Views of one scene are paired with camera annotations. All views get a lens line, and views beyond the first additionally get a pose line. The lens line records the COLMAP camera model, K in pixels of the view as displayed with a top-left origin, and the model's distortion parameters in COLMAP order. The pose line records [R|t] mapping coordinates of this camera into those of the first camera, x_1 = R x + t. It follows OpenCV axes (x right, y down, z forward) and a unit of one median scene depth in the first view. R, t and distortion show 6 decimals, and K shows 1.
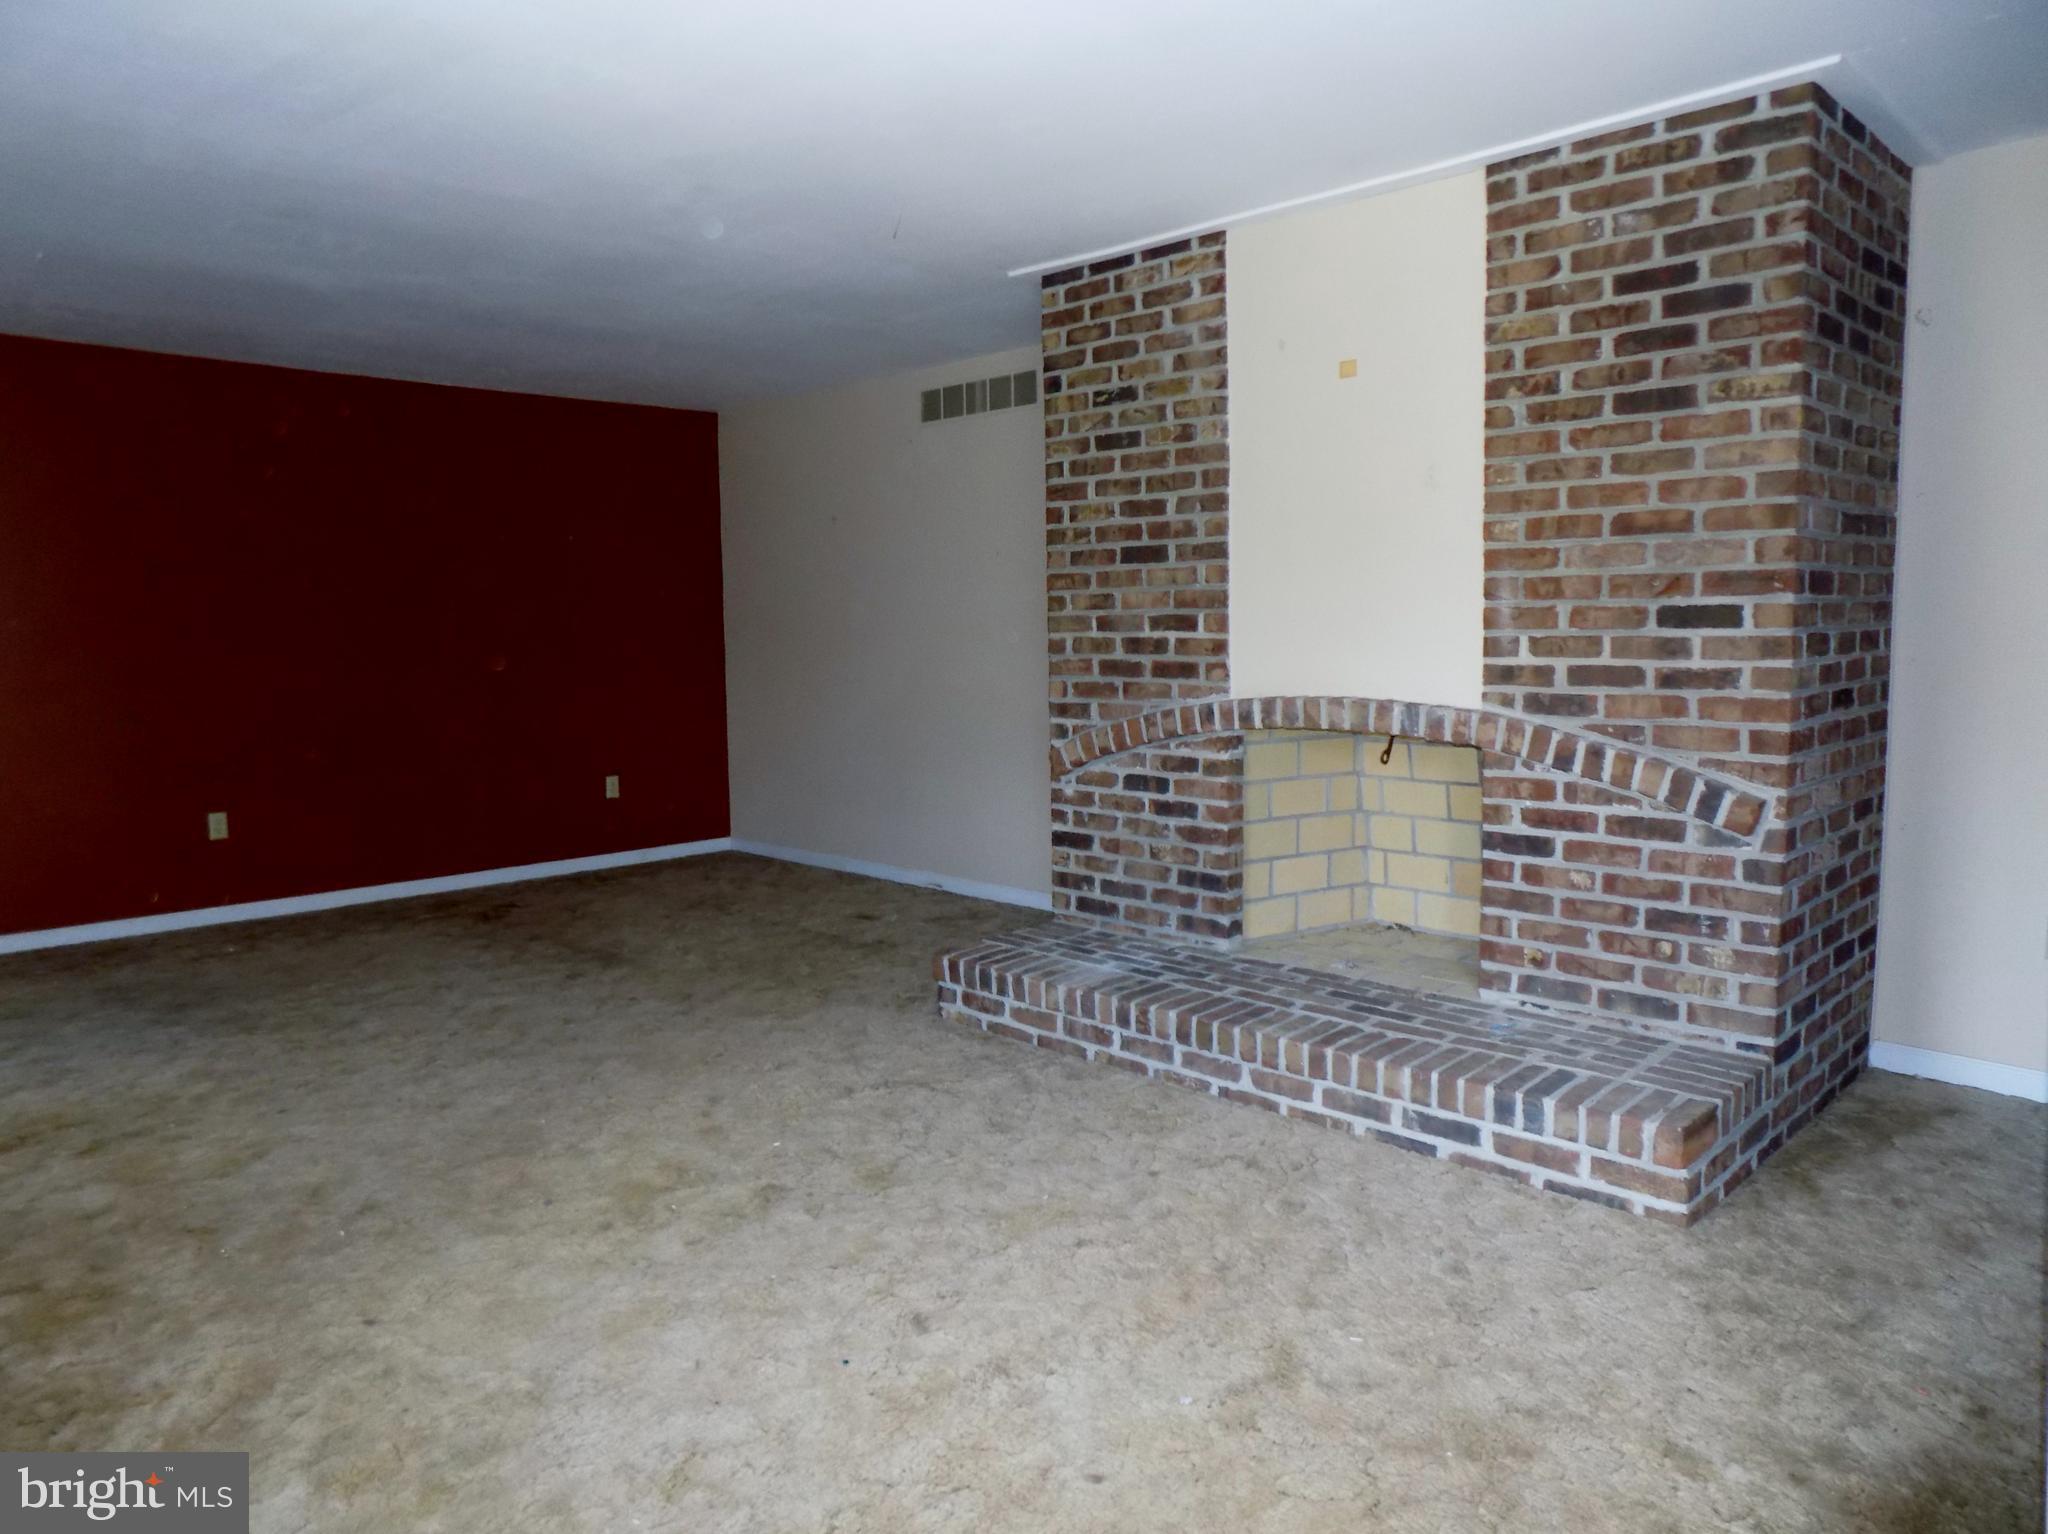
lens RADIAL K [[1392.2, 0, 1047.4], [0, 1392.2, 751.1], [0, 0, 1]] dist [-0.088118, 0.102792]
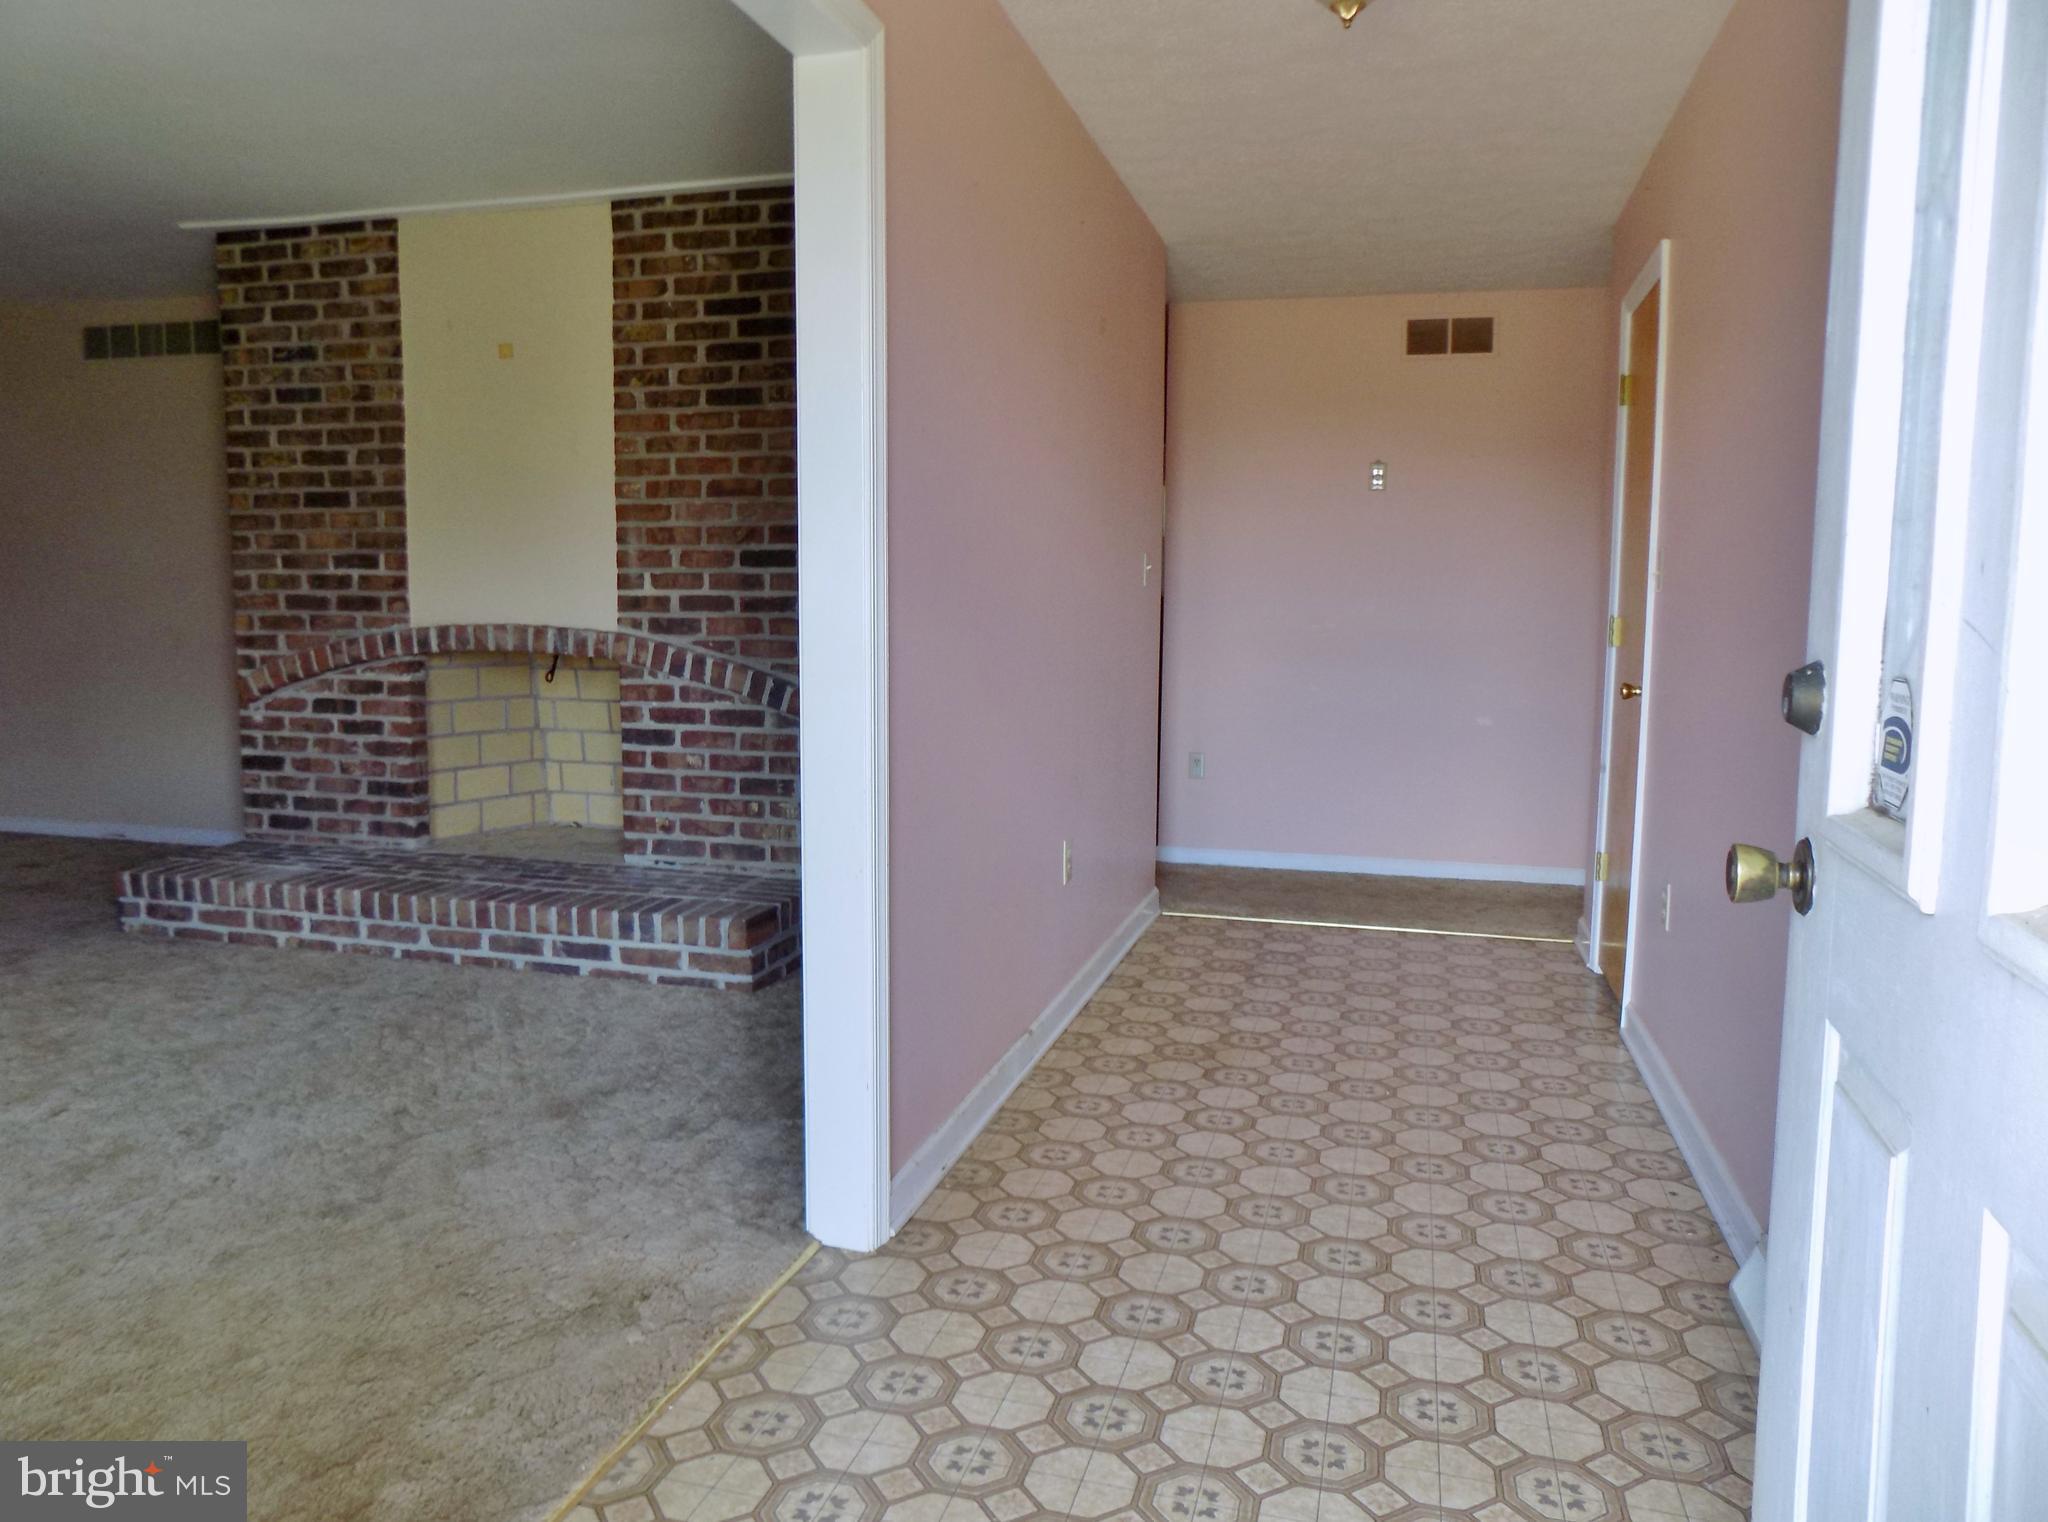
lens RADIAL K [[1393.4, 0, 1054.1], [0, 1393.4, 744.0], [0, 0, 1]] dist [-0.078493, 0.074677]
pose [[0.867836, -0.025399, 0.496201, 0.027753], [0.023890, 0.999671, 0.009389, 0.062317], [-0.496276, 0.003706, 0.868157, -0.260588]]
